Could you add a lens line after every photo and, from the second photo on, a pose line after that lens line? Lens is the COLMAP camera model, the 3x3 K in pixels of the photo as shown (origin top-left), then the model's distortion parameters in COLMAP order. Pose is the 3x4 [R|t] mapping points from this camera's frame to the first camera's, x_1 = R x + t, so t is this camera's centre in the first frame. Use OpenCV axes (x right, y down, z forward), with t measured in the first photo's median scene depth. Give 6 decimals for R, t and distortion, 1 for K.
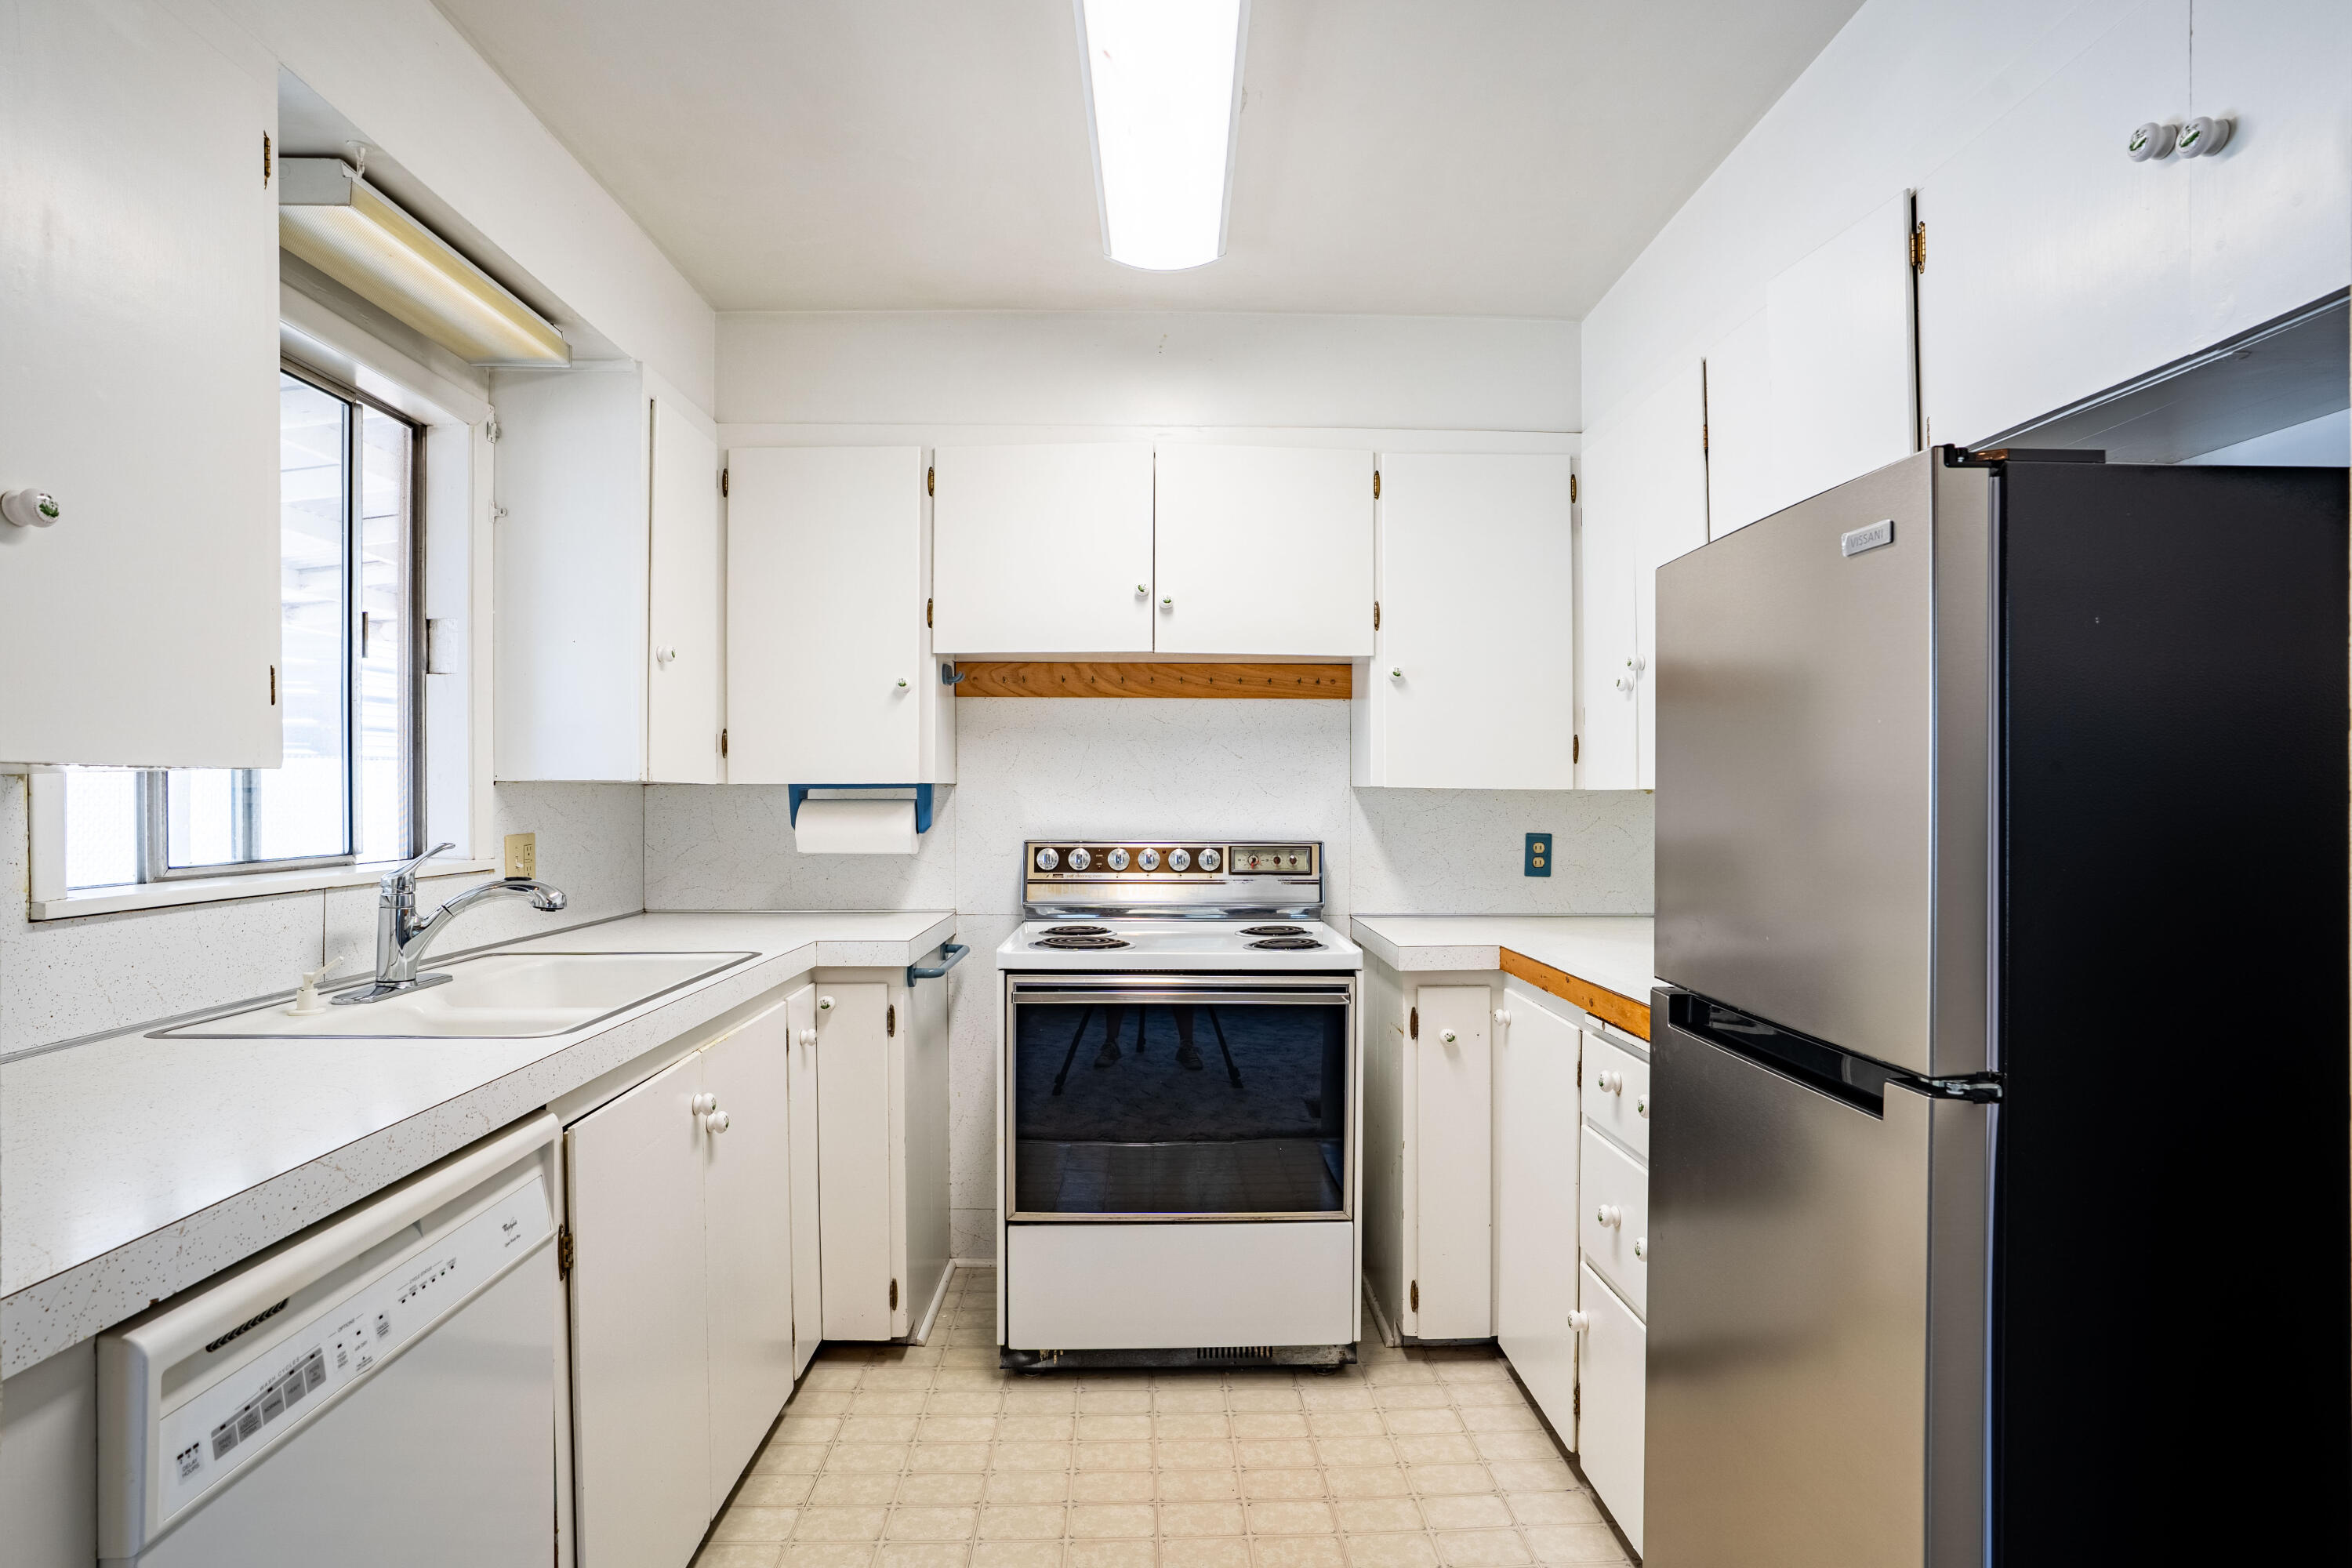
lens RADIAL K [[1213.0, 0, 1176.0], [0, 1213.0, 784.0], [0, 0, 1]] dist [-0.065214, 0.037516]
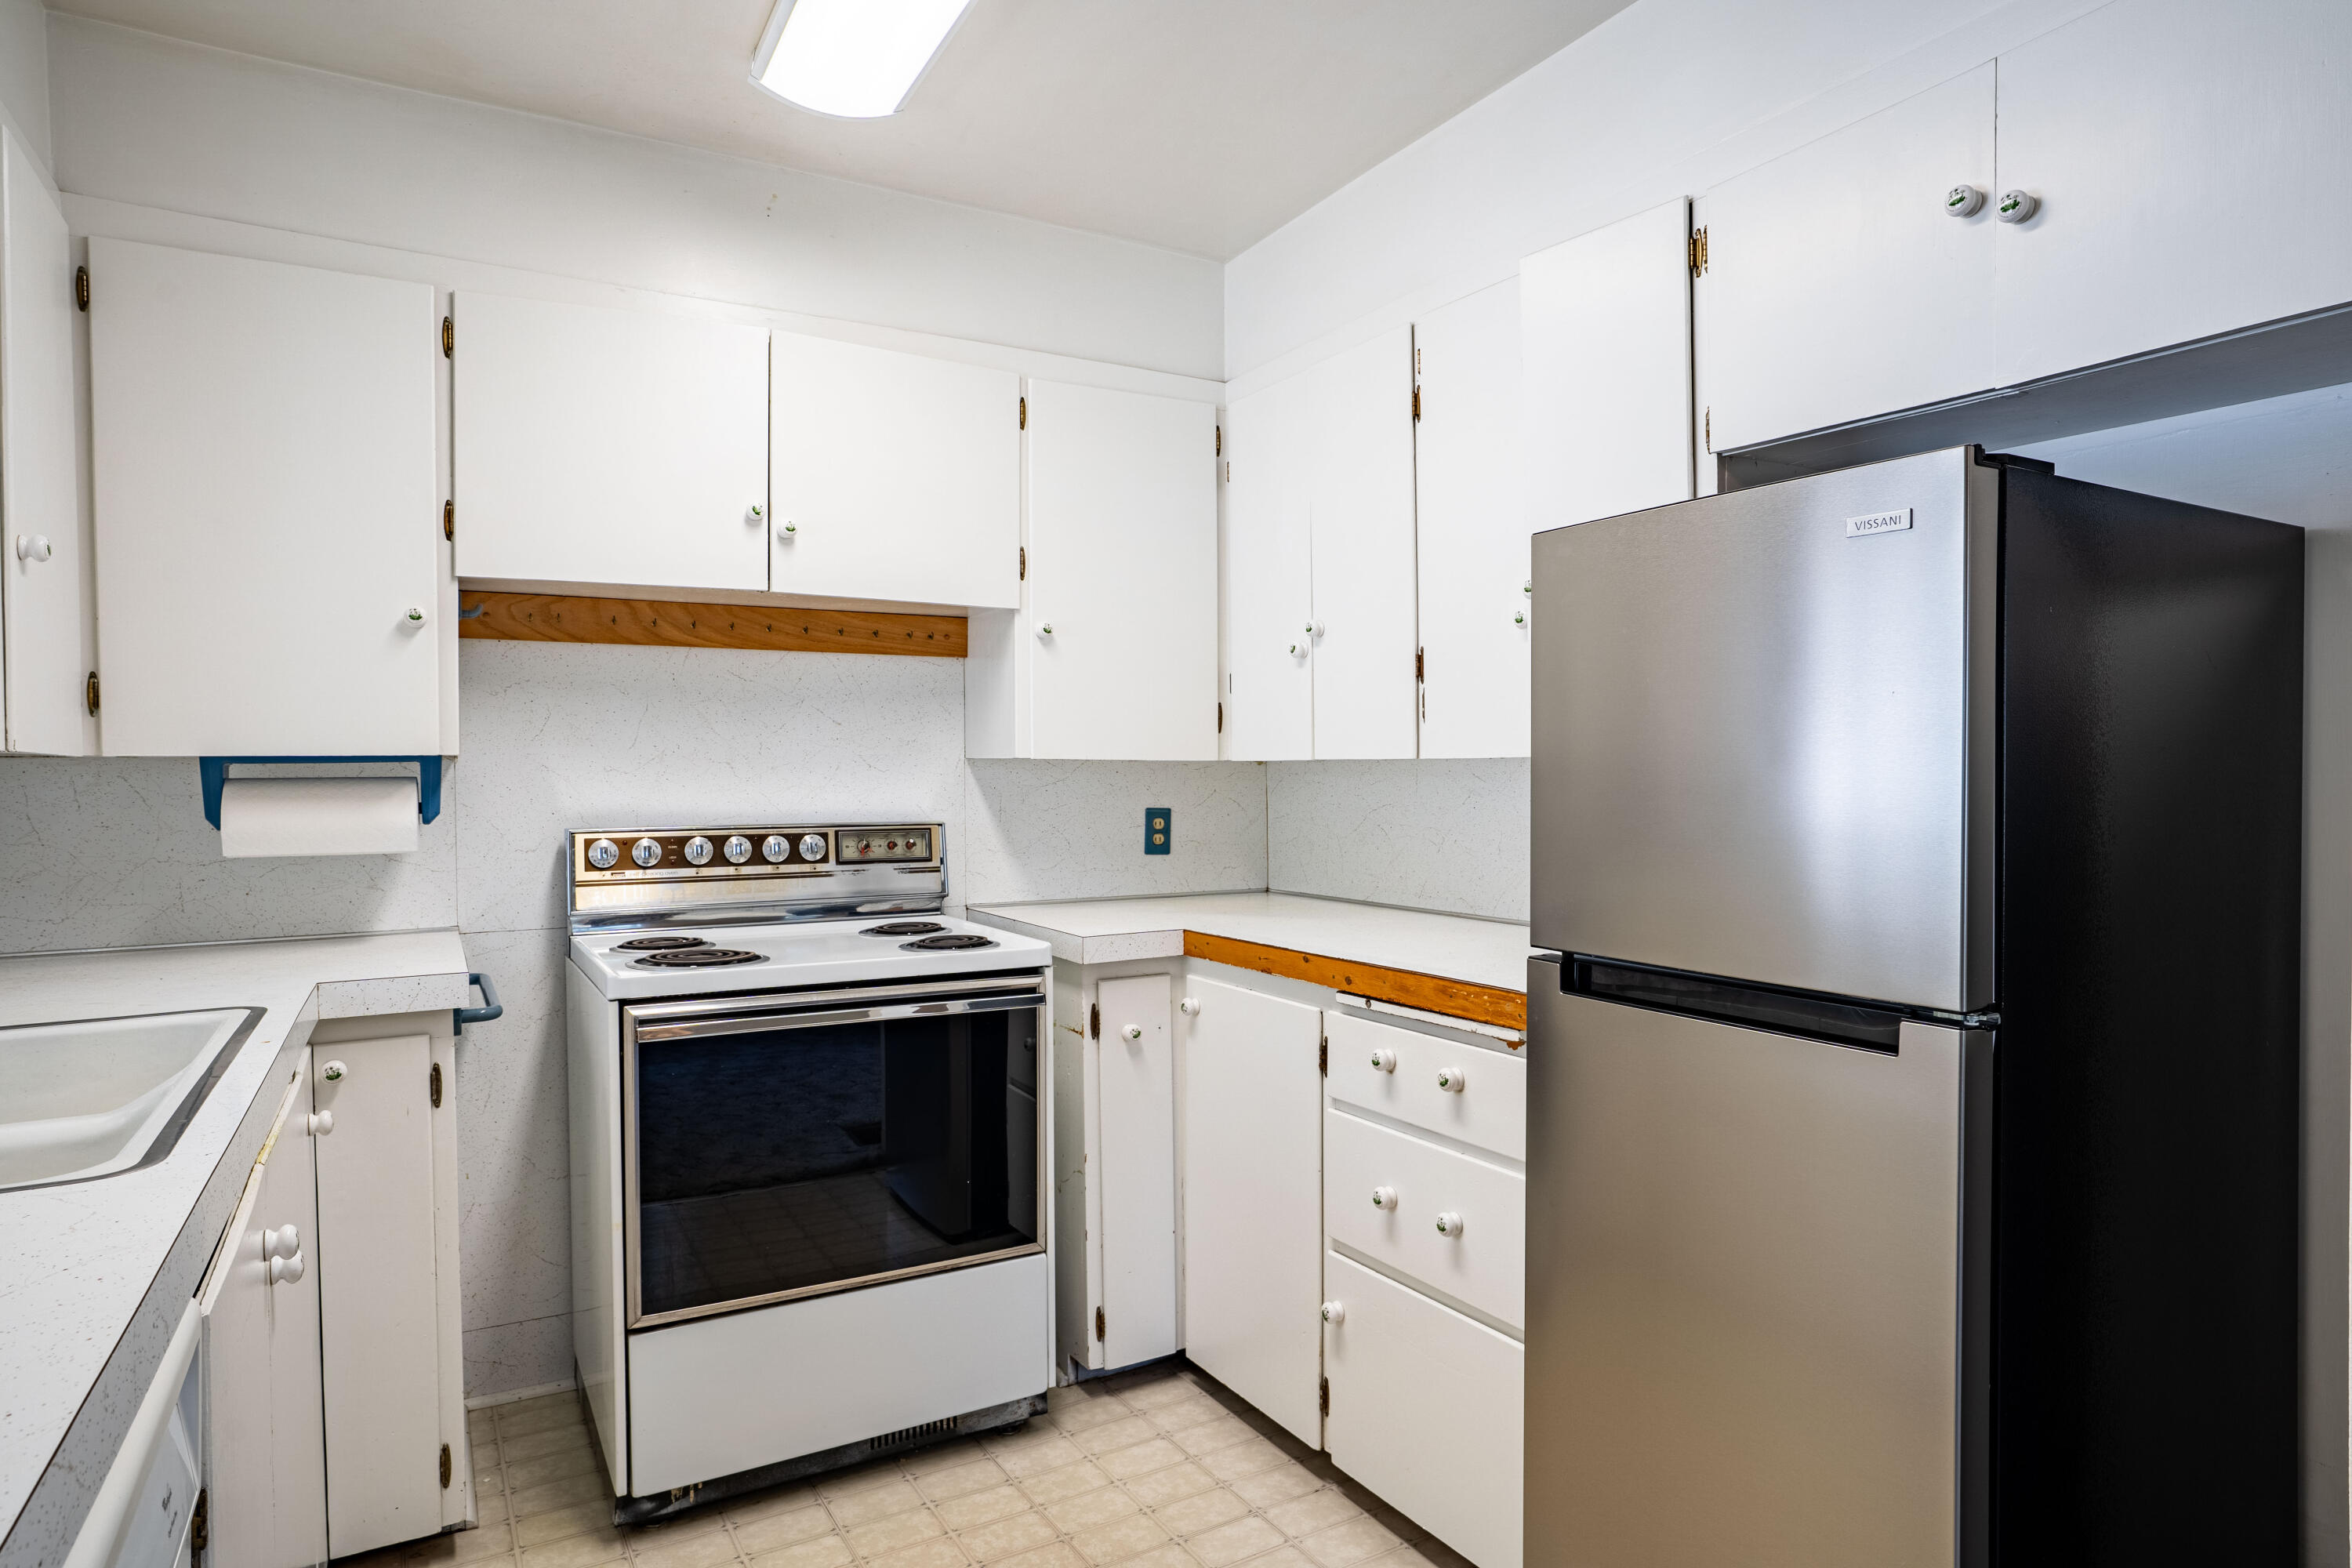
lens RADIAL K [[1346.3, 0, 1176.0], [0, 1346.3, 784.0], [0, 0, 1]] dist [-0.048881, 0.037998]
pose [[0.877472, -0.011405, 0.479492, -0.221448], [0.002353, 0.999808, 0.019476, 0.002452], [-0.479622, -0.015961, 0.877330, 0.095177]]
